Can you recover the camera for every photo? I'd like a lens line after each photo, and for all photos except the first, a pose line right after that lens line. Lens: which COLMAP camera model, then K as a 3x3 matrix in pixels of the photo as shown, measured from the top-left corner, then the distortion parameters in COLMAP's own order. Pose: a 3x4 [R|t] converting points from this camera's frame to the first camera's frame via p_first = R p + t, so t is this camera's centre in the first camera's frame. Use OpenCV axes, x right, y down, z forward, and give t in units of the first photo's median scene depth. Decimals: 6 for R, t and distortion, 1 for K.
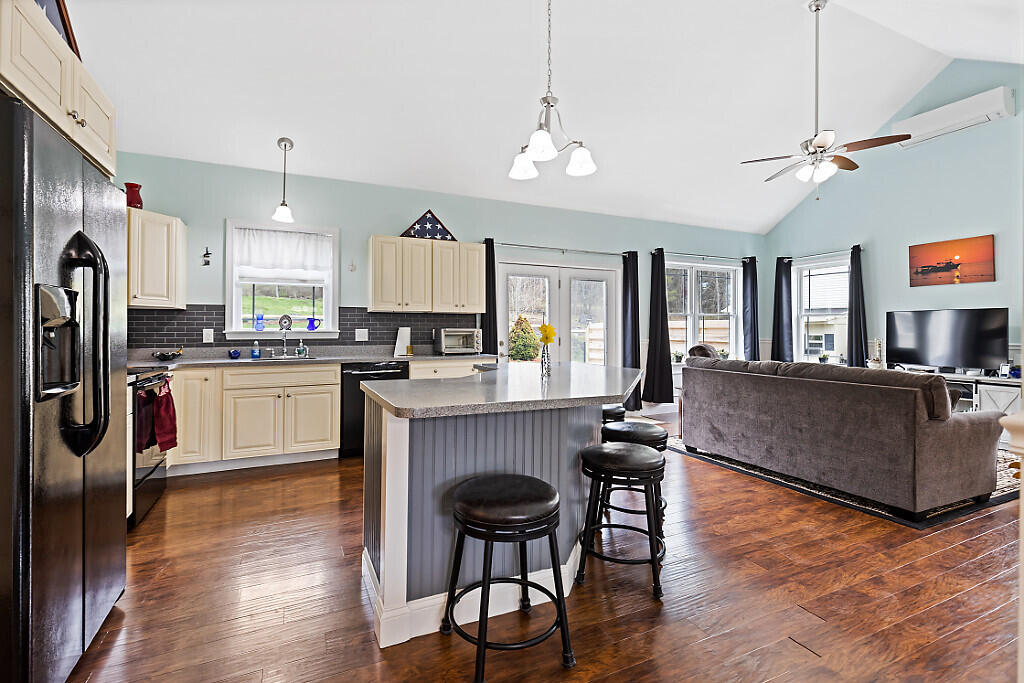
lens RADIAL K [[467.8, 0, 506.3], [0, 467.8, 325.4], [0, 0, 1]] dist [-0.000535, -0.000904]
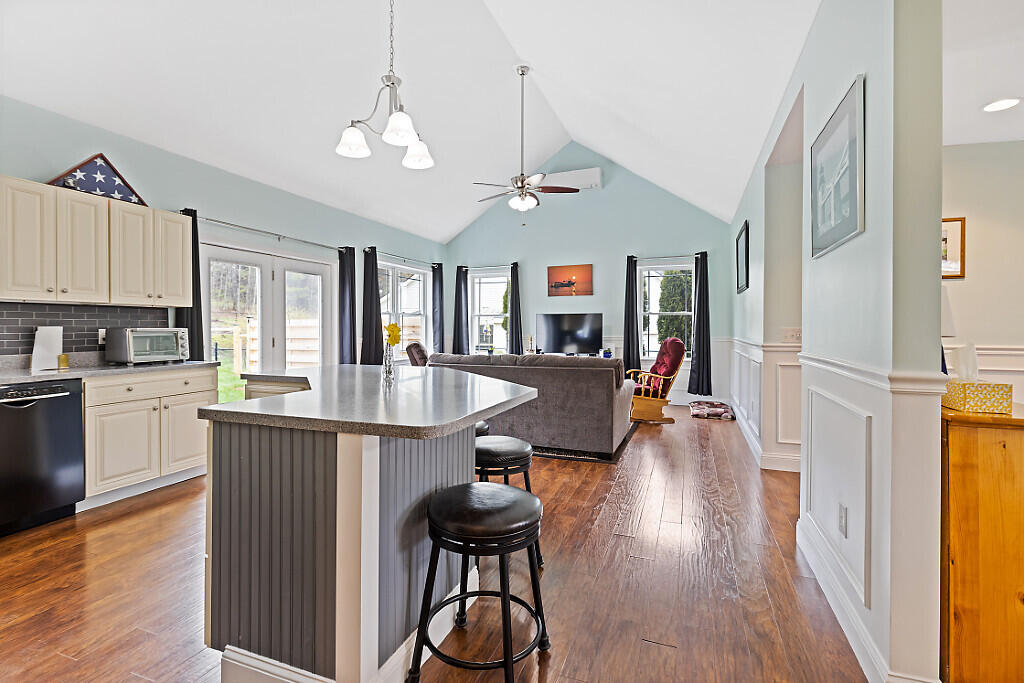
lens RADIAL K [[467.8, 0, 507.9], [0, 467.8, 326.3], [0, 0, 1]] dist [-0.000535, -0.000904]
pose [[0.720539, -0.001066, 0.693414, -0.209039], [-0.004996, 0.999965, 0.006728, -0.002883], [-0.693396, -0.008312, 0.720508, 0.096936]]
